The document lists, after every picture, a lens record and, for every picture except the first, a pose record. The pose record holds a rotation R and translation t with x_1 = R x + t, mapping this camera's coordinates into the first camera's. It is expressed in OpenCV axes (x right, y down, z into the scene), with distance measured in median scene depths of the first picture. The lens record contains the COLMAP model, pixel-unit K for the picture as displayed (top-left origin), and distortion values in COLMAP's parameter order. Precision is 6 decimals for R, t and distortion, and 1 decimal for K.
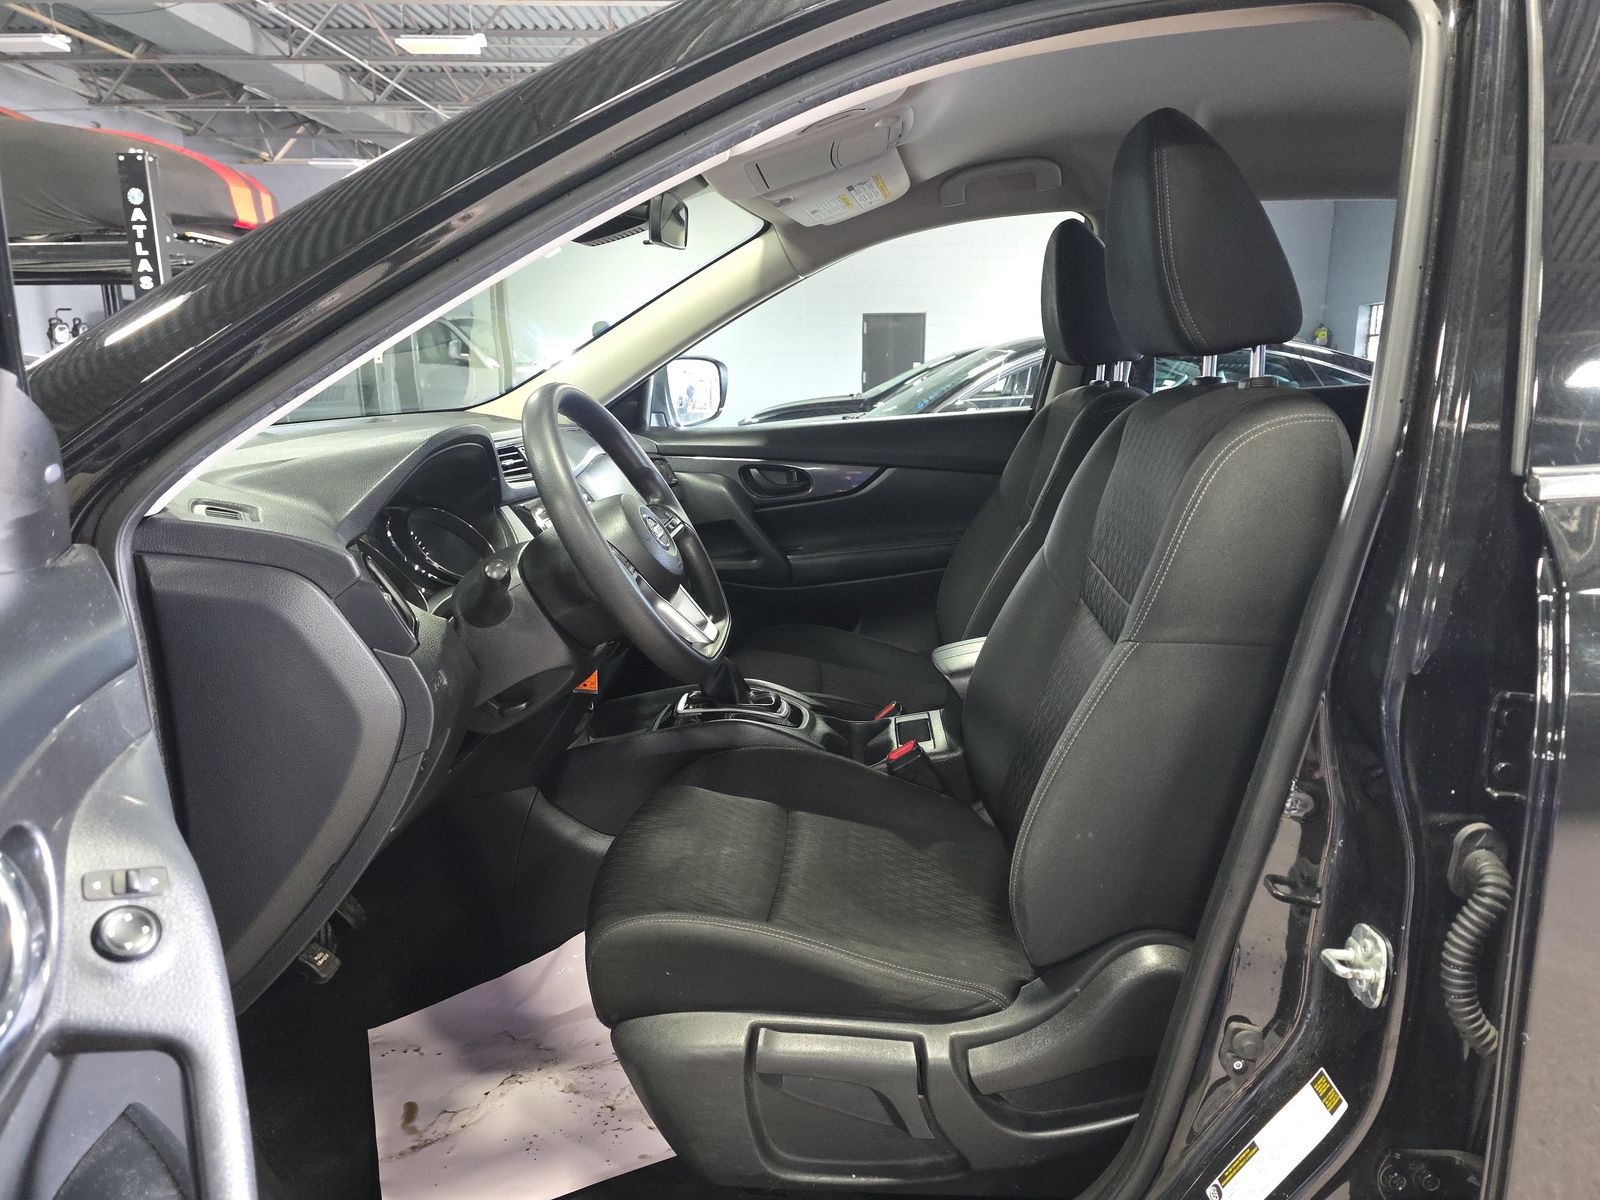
lens RADIAL K [[1075.0, 0, 800.0], [0, 1075.0, 600.0], [0, 0, 1]] dist [0.077165, -0.060151]
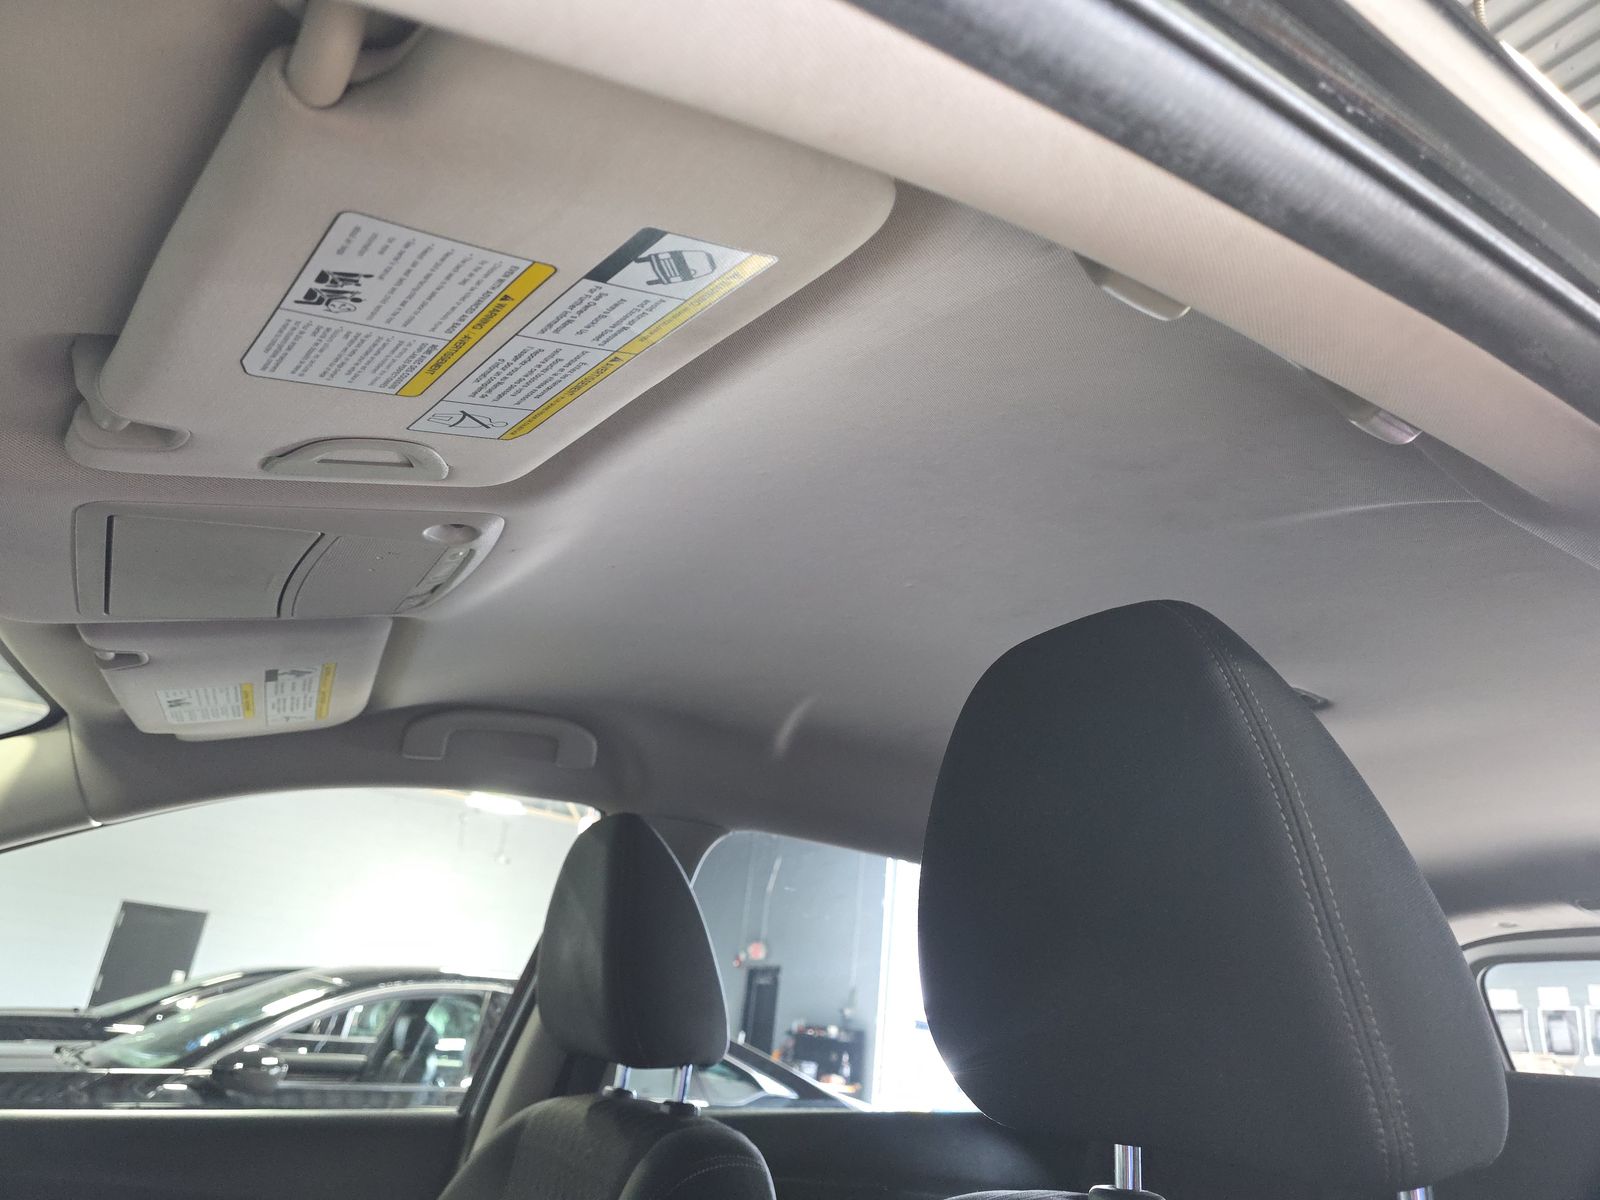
lens RADIAL K [[1075.0, 0, 800.0], [0, 1075.0, 600.0], [0, 0, 1]] dist [0.077165, -0.060151]
pose [[0.815277, 0.303402, 0.493226, -0.015487], [0.009226, 0.844838, -0.534943, -0.100764], [-0.578998, 0.440677, 0.685977, 0.389799]]
